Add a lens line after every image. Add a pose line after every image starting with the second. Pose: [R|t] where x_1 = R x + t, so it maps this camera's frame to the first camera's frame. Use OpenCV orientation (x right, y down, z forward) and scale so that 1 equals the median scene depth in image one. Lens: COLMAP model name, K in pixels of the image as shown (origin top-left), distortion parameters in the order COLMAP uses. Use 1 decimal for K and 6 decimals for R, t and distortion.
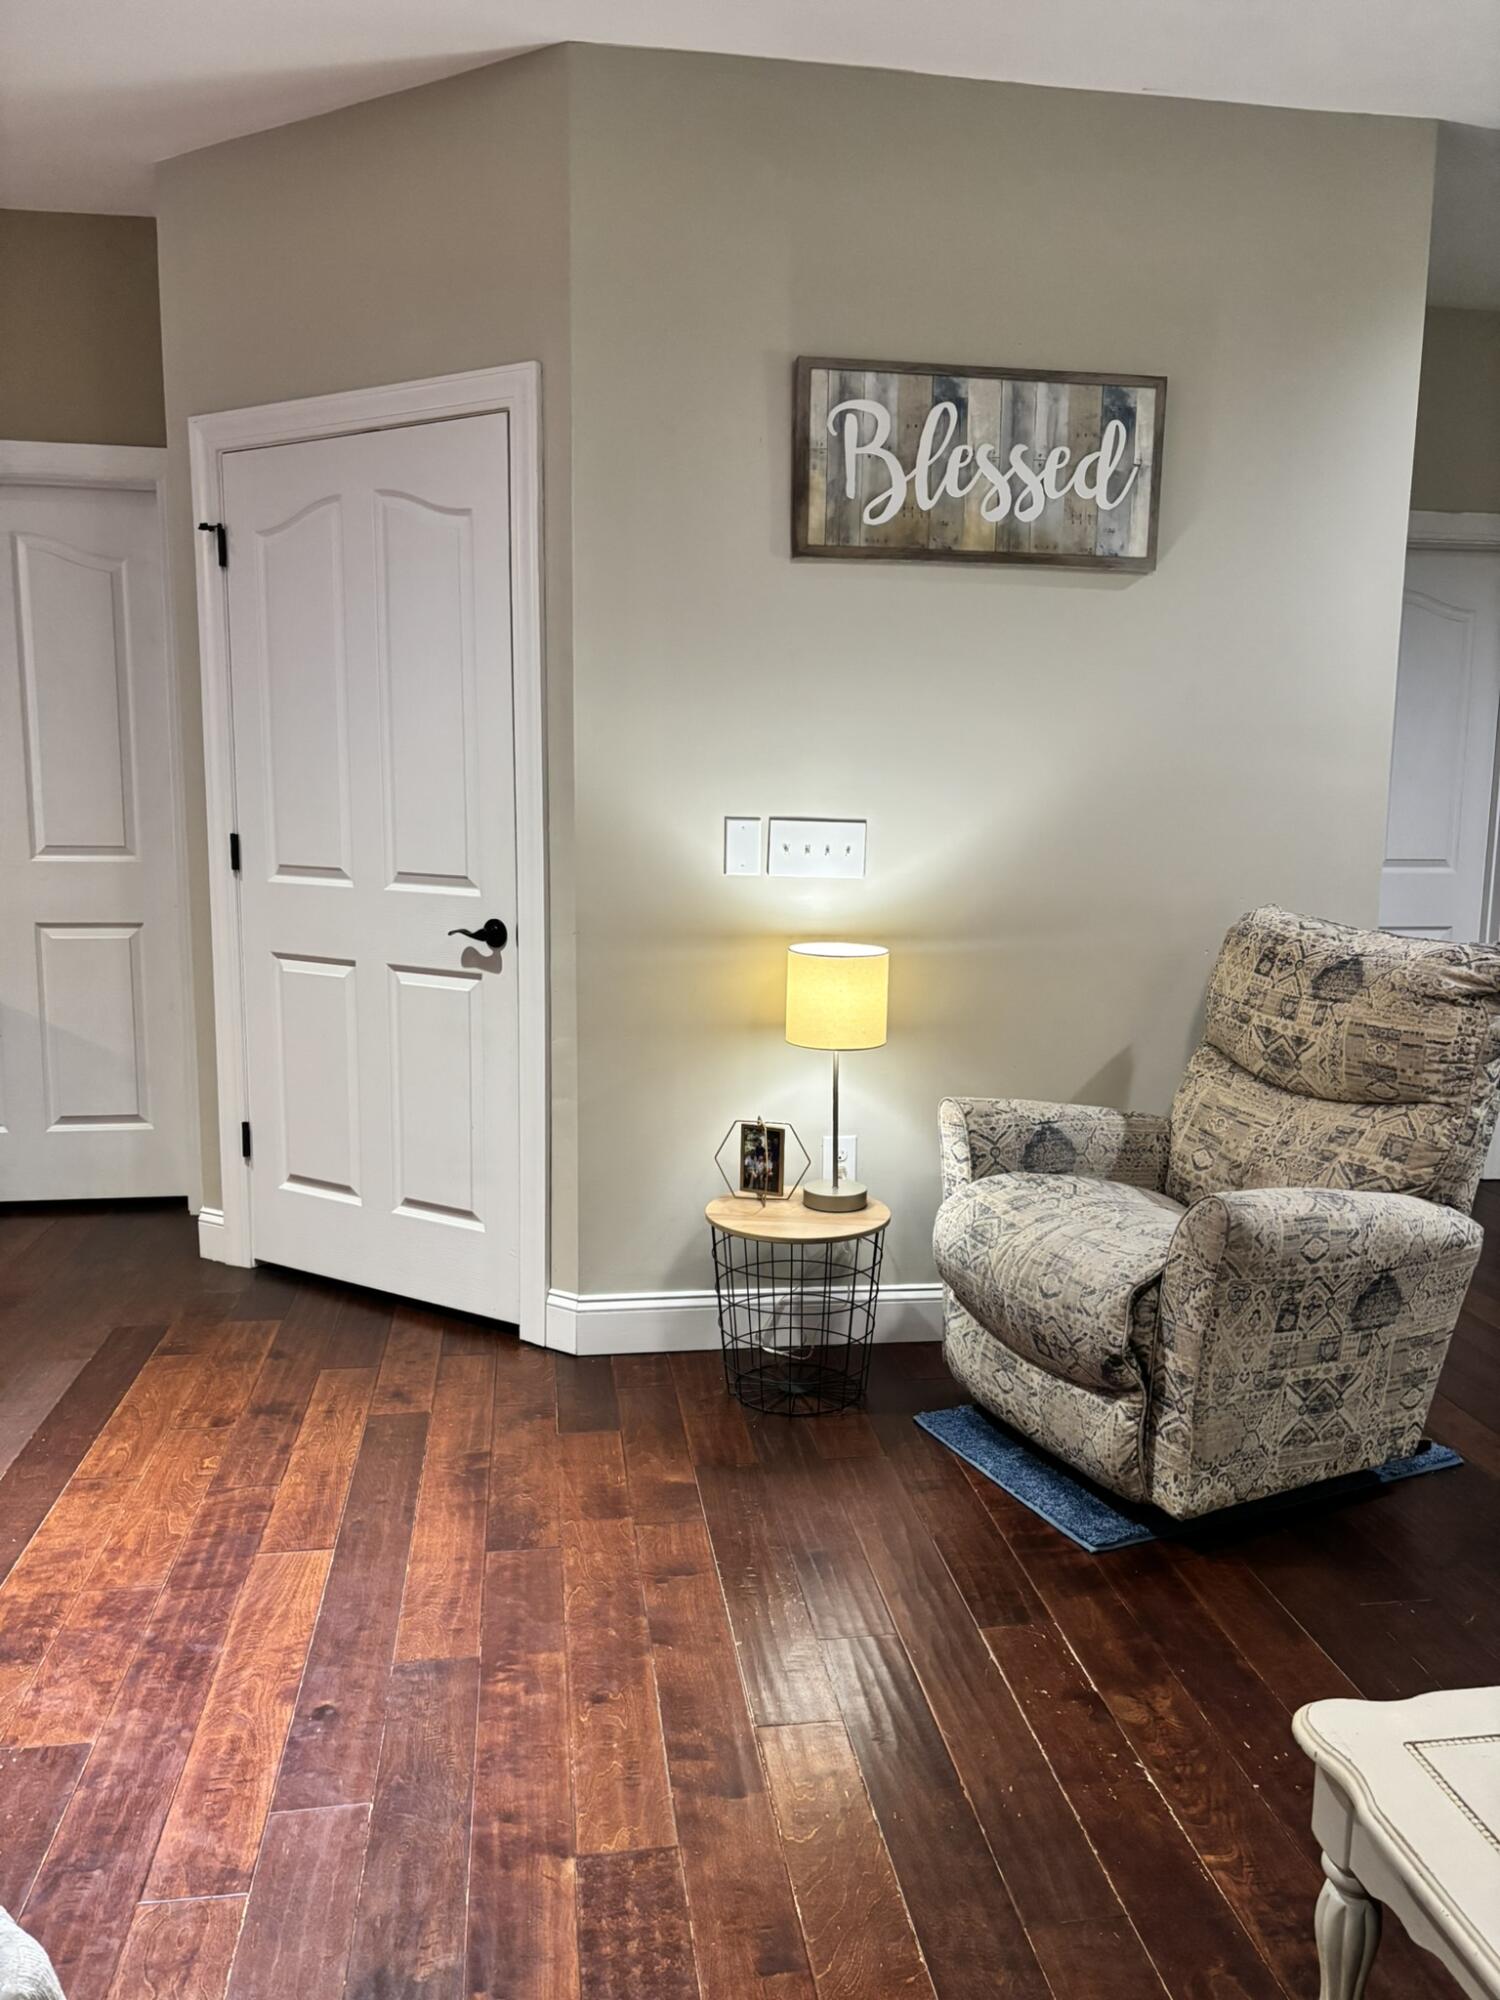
lens RADIAL K [[1505.2, 0, 771.6], [0, 1505.2, 998.4], [0, 0, 1]] dist [0.033787, -0.038229]
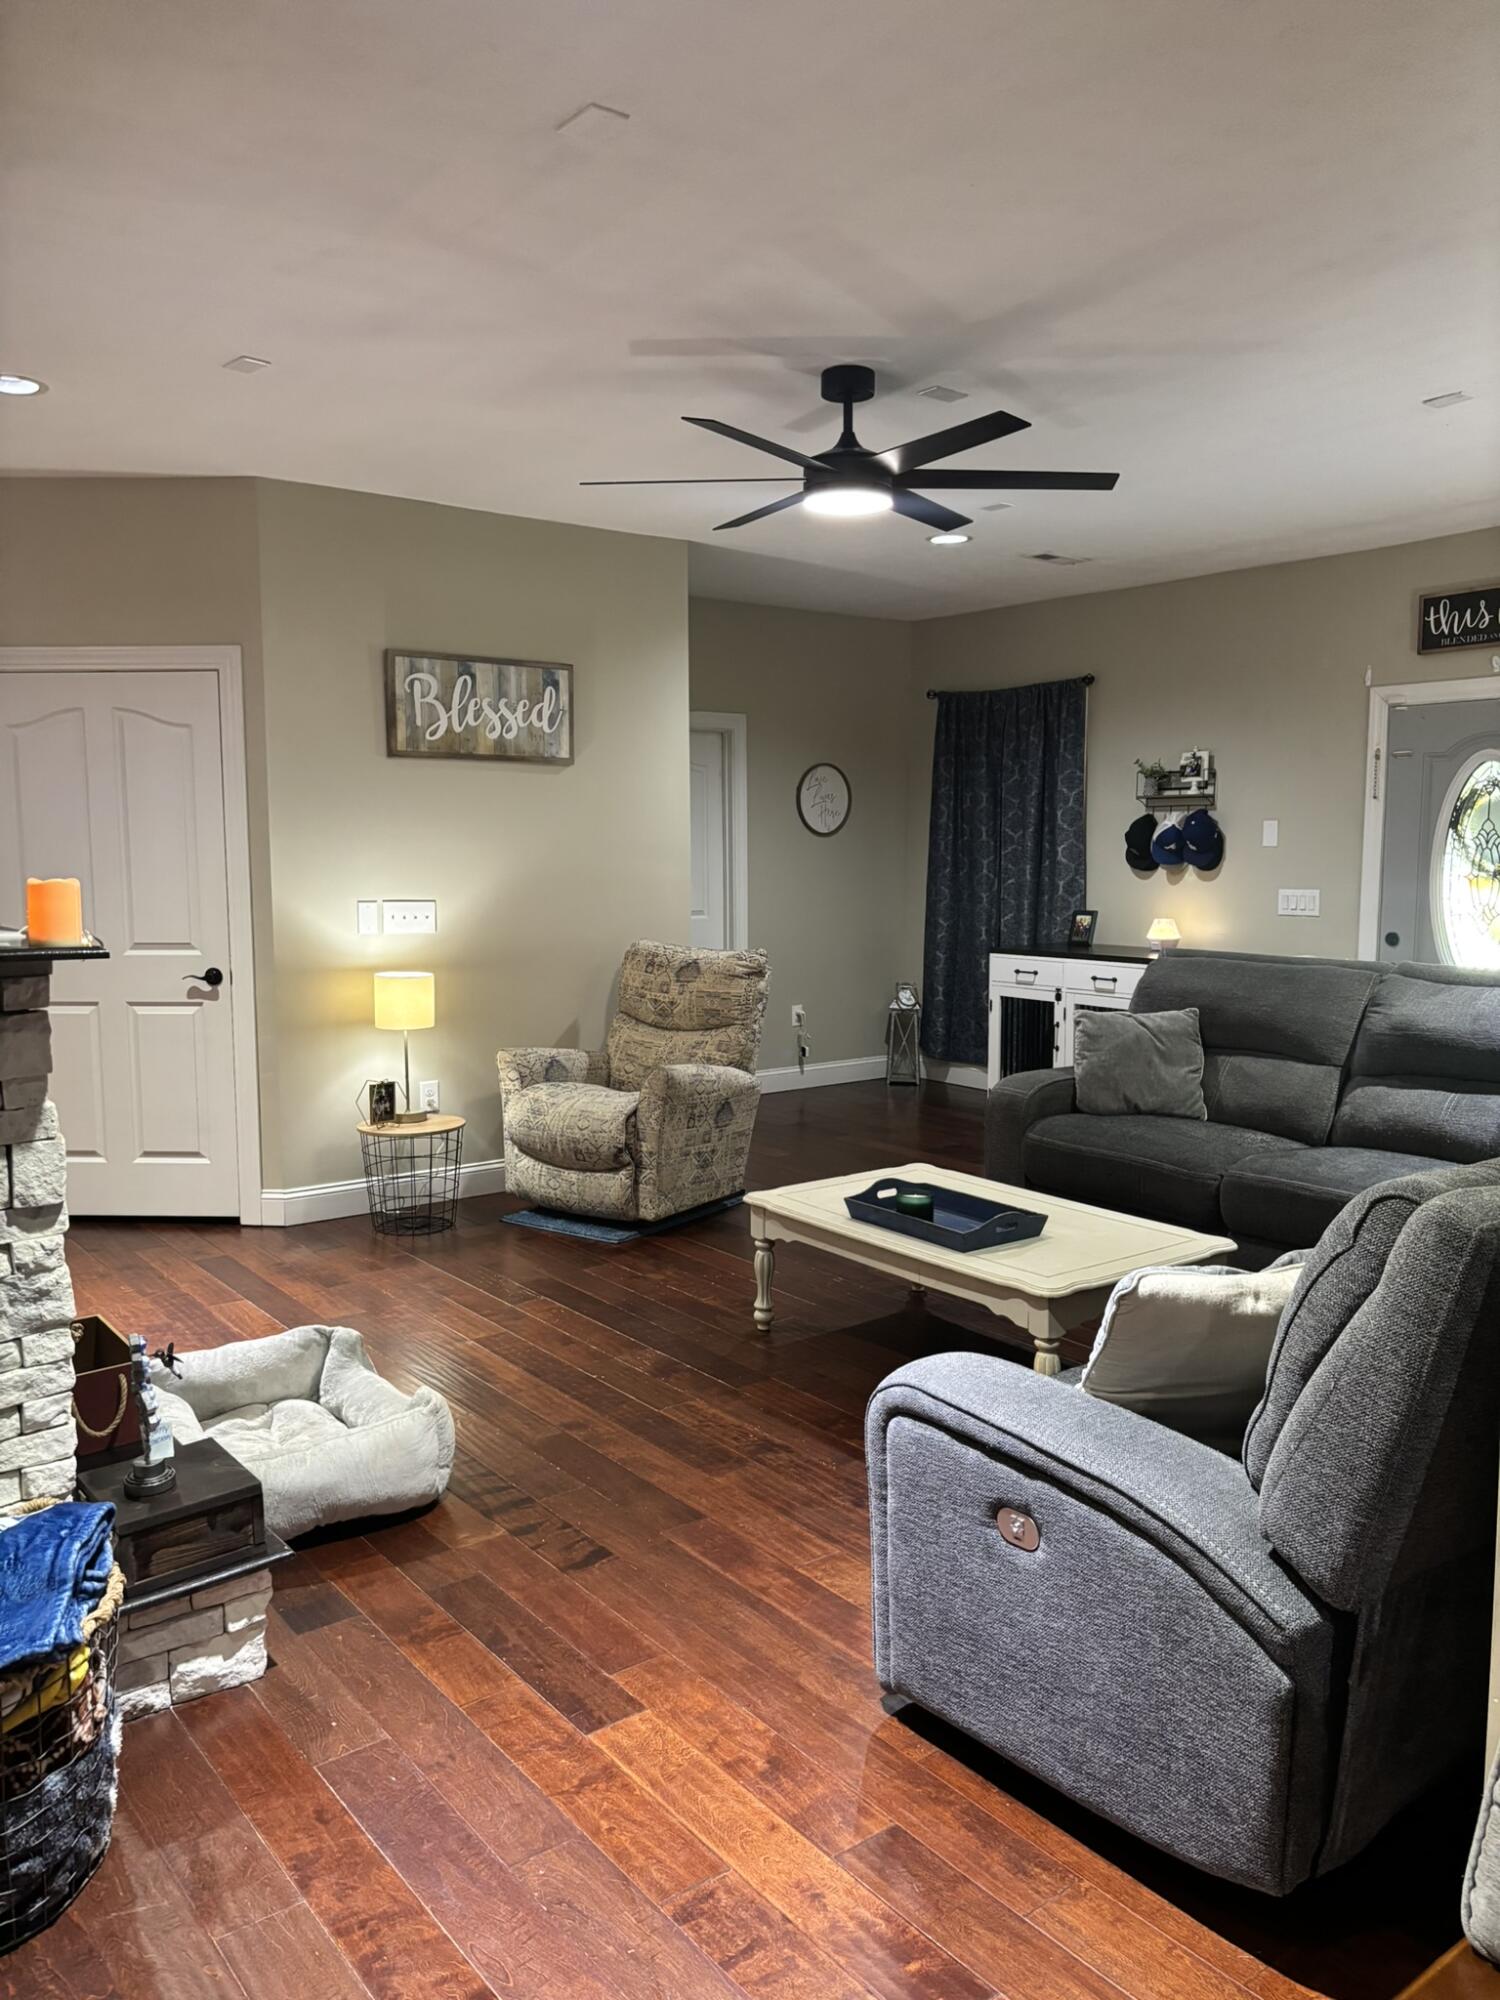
lens RADIAL K [[1505.2, 0, 781.4], [0, 1505.2, 1006.7], [0, 0, 1]] dist [0.033787, -0.038229]
pose [[0.868560, -0.068500, 0.490828, -0.490596], [0.083337, 0.996486, -0.008400, 0.058918], [-0.488528, 0.048200, 0.871216, -0.792338]]
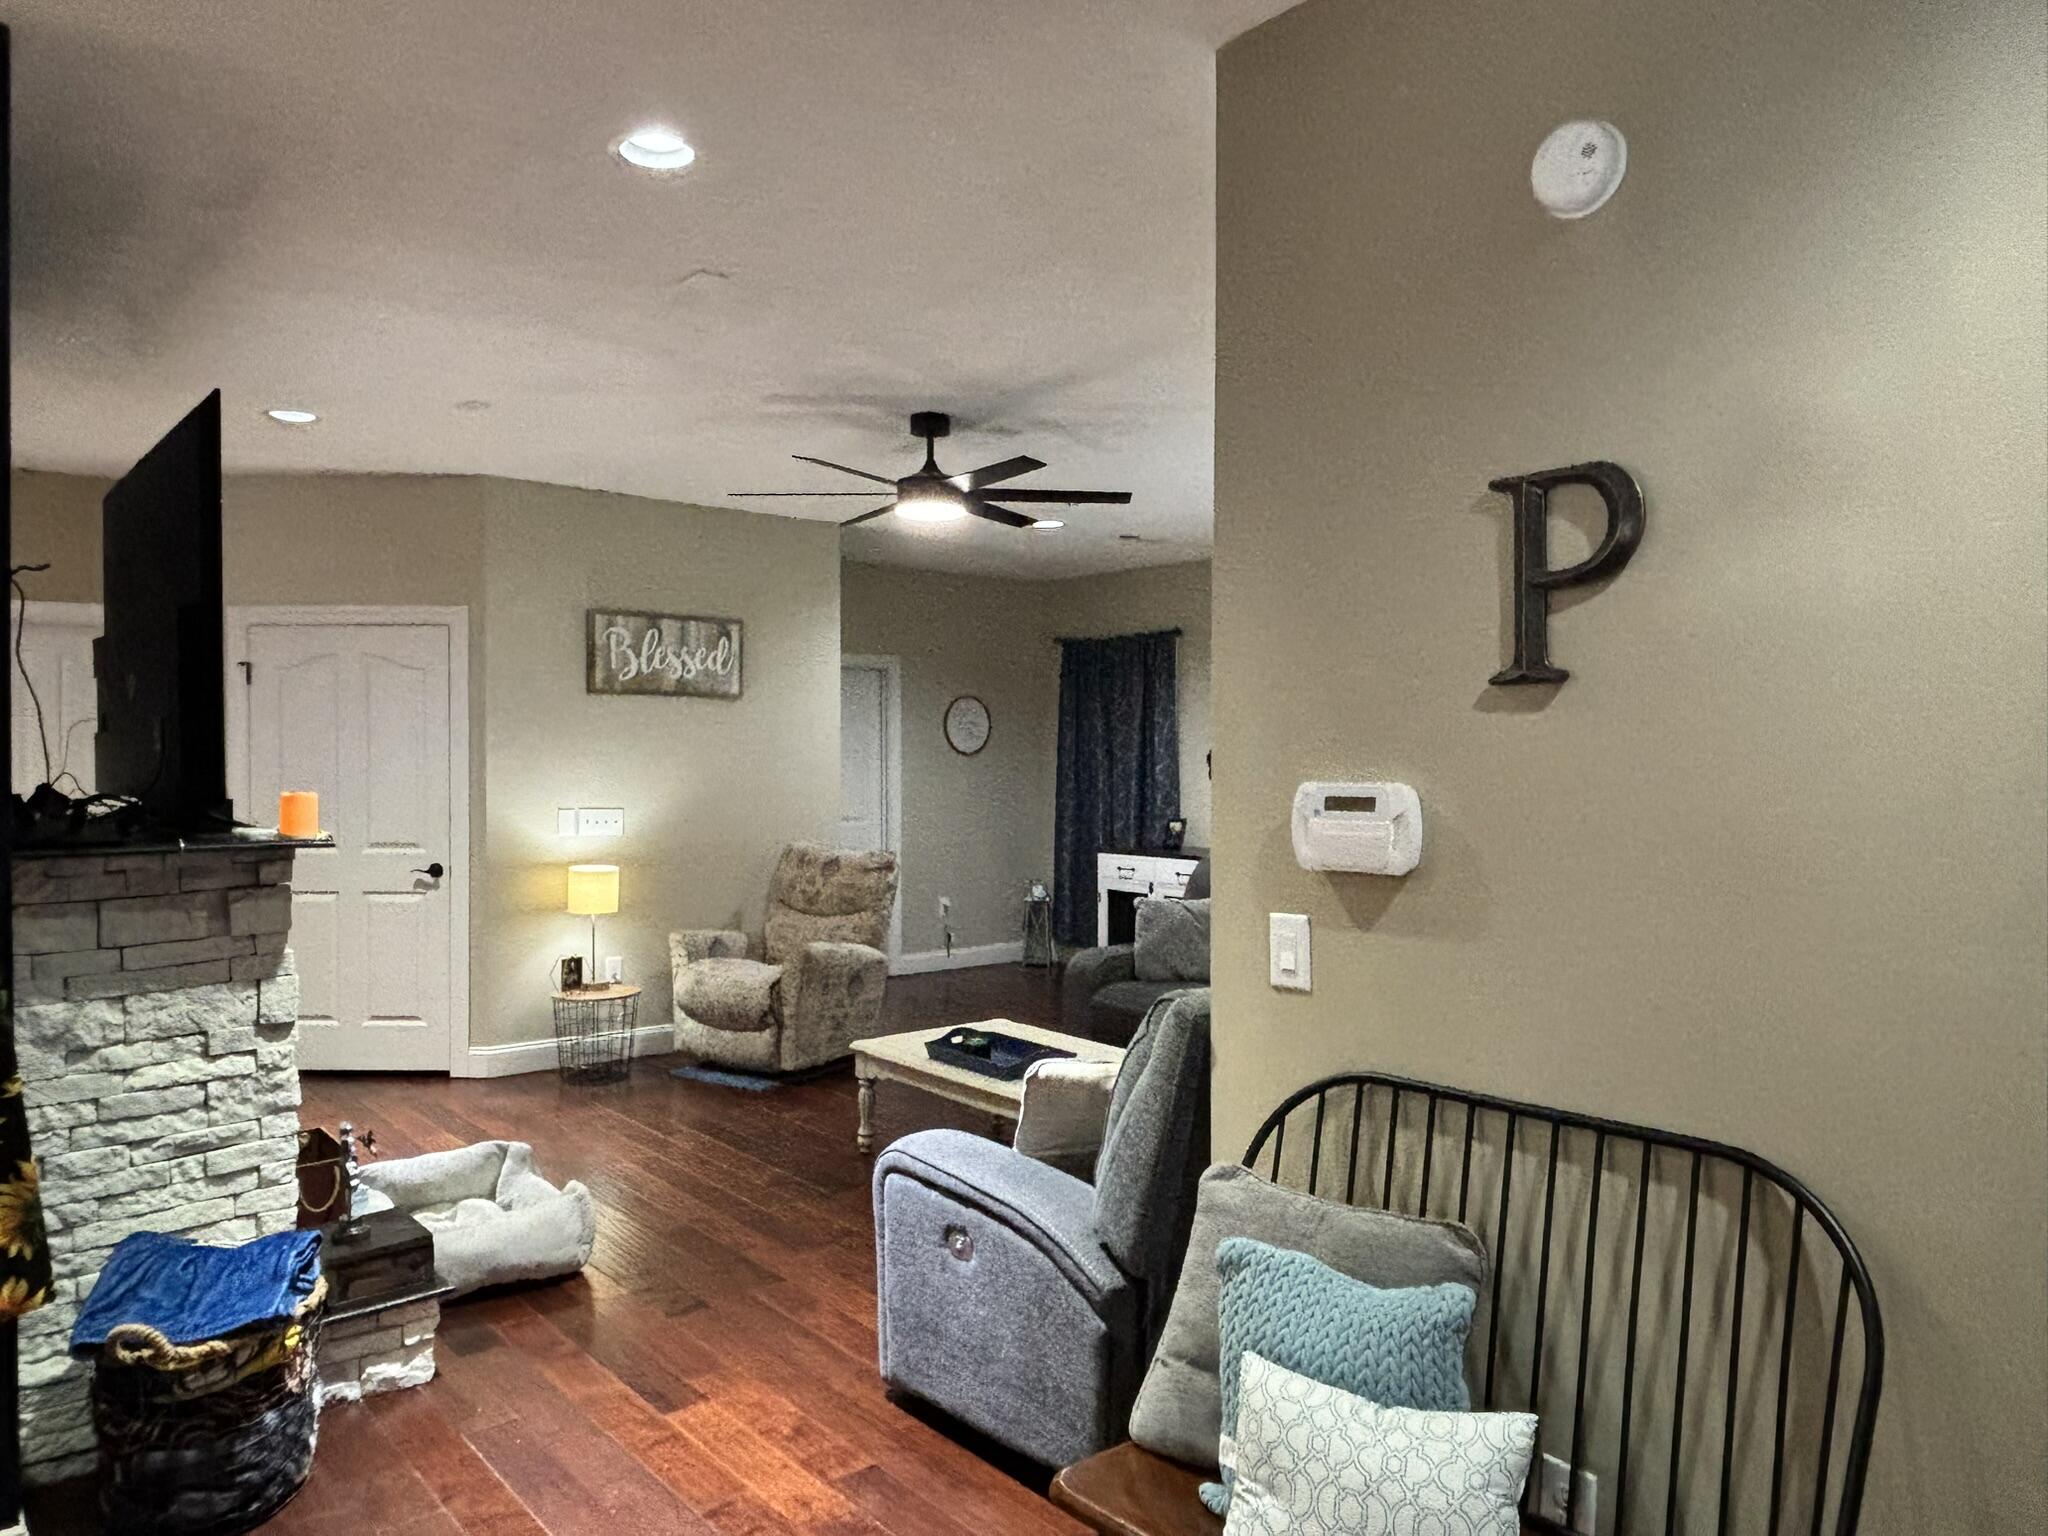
lens RADIAL K [[1374.7, 0, 1045.5], [0, 1374.7, 766.9], [0, 0, 1]] dist [0.010334, -0.043784]
pose [[0.847974, -0.015072, 0.529823, -0.499508], [0.084276, 0.990713, -0.106699, 0.090185], [-0.523294, 0.135130, 0.841370, -1.066398]]
